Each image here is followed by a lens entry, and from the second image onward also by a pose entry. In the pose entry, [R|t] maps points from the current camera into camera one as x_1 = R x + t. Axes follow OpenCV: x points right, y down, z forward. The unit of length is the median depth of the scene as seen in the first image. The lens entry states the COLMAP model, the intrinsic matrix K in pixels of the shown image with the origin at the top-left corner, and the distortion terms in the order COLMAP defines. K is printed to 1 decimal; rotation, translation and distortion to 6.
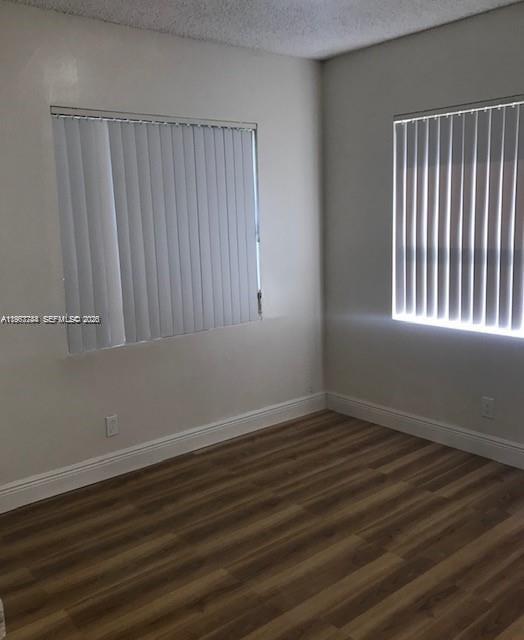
lens RADIAL K [[564.7, 0, 261.2], [0, 564.7, 319.4], [0, 0, 1]] dist [-0.020297, -0.001192]
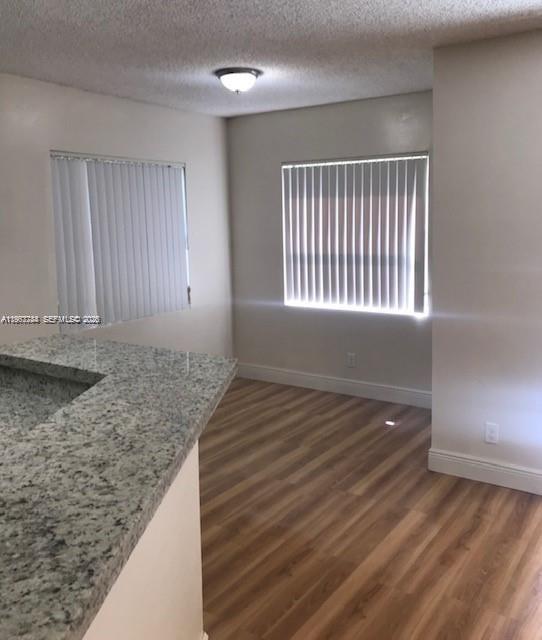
lens RADIAL K [[613.4, 0, 274.7], [0, 613.4, 316.5], [0, 0, 1]] dist [-0.003180, 0.000000]
pose [[0.954409, -0.033917, 0.296568, -0.264882], [0.044009, 0.998655, -0.027418, 0.076267], [-0.295240, 0.039220, 0.954618, -0.487367]]
